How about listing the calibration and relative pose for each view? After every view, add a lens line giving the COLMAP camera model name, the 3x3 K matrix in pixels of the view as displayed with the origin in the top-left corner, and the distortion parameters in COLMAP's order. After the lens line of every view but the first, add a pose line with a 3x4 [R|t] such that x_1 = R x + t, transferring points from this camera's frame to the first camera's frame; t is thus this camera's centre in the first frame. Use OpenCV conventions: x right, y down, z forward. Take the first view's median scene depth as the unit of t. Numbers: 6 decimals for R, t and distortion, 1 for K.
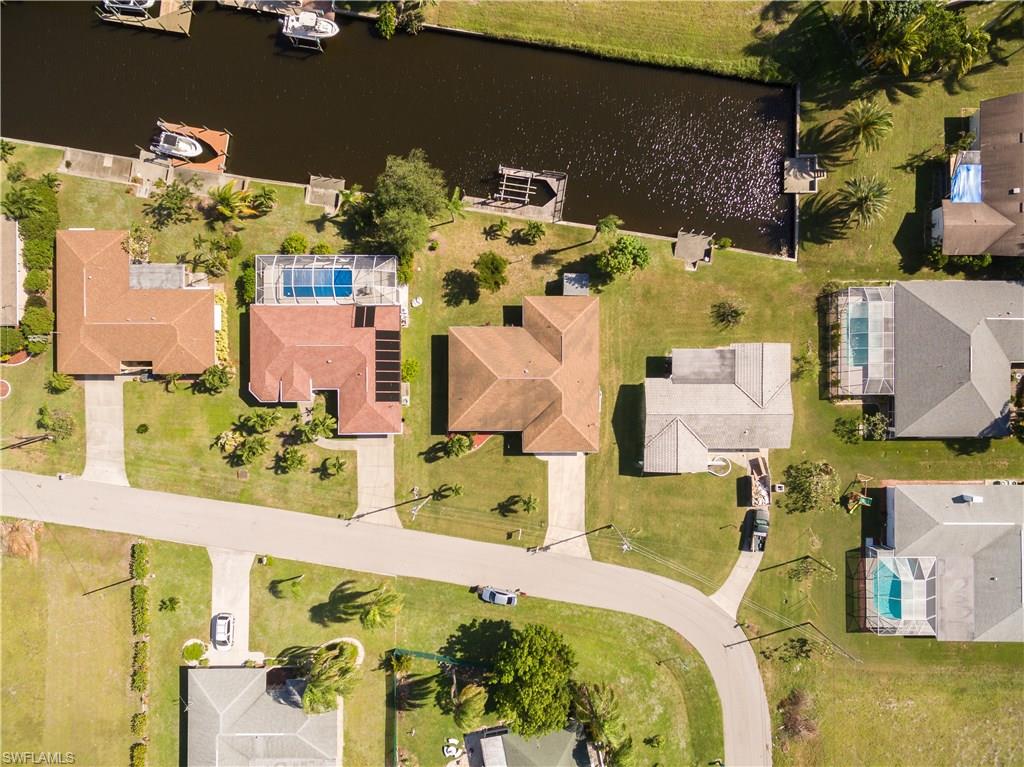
lens RADIAL K [[591.5, 0, 513.7], [0, 591.5, 384.8], [0, 0, 1]] dist [0.007299, 0.004391]
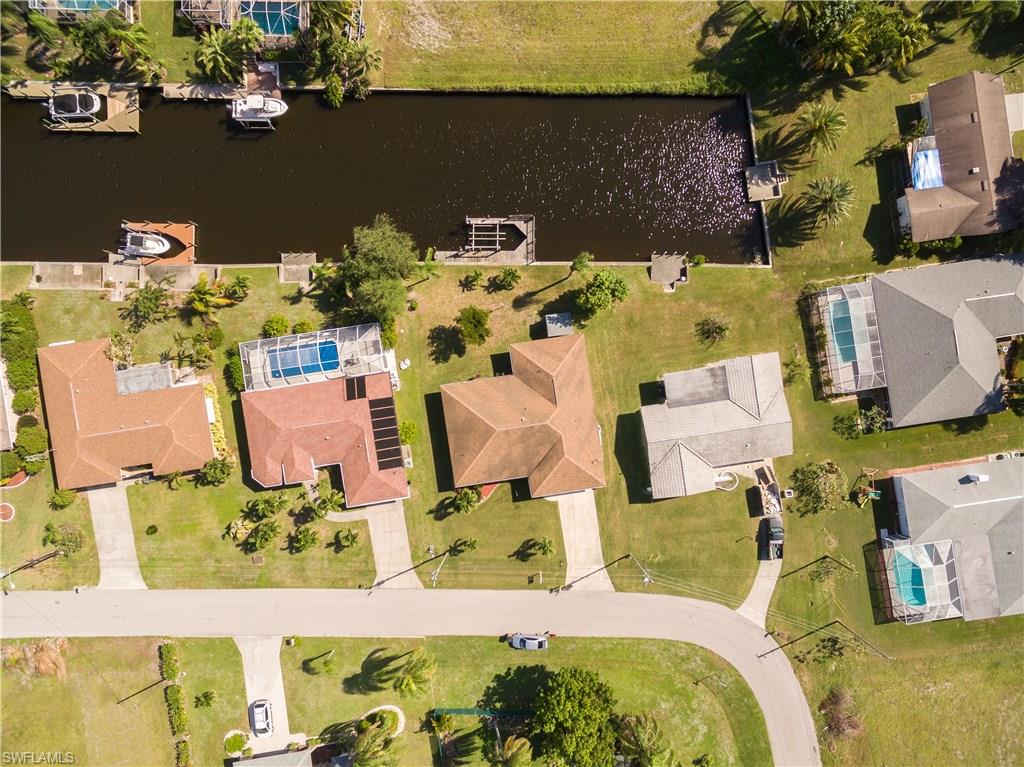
lens RADIAL K [[591.5, 0, 514.6], [0, 591.5, 384.8], [0, 0, 1]] dist [0.007299, 0.004391]
pose [[0.988972, -0.147924, 0.007290, 0.007739], [0.147919, 0.988999, 0.001121, -0.078466], [-0.007376, -0.000030, 0.999973, -0.004381]]
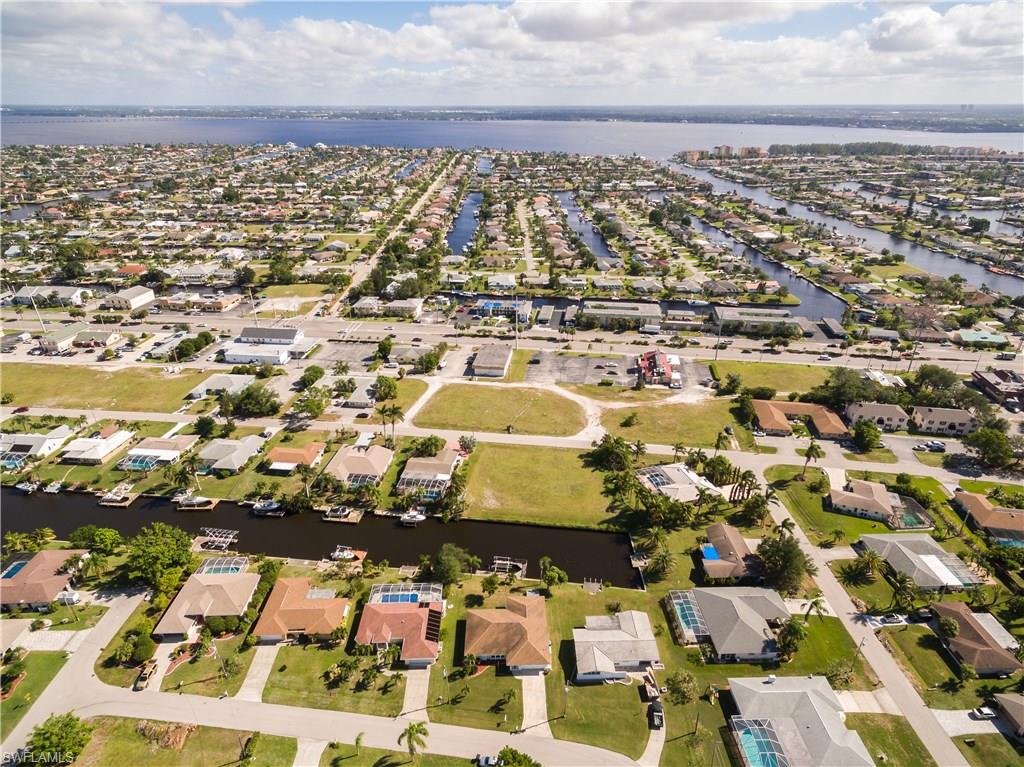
lens RADIAL K [[591.5, 0, 516.4], [0, 591.5, 386.1], [0, 0, 1]] dist [0.007299, 0.004391]
pose [[0.999673, -0.013070, 0.021999, 0.016114], [0.025485, 0.431411, -0.901795, 1.272785], [0.002296, 0.902061, 0.431603, -0.460031]]
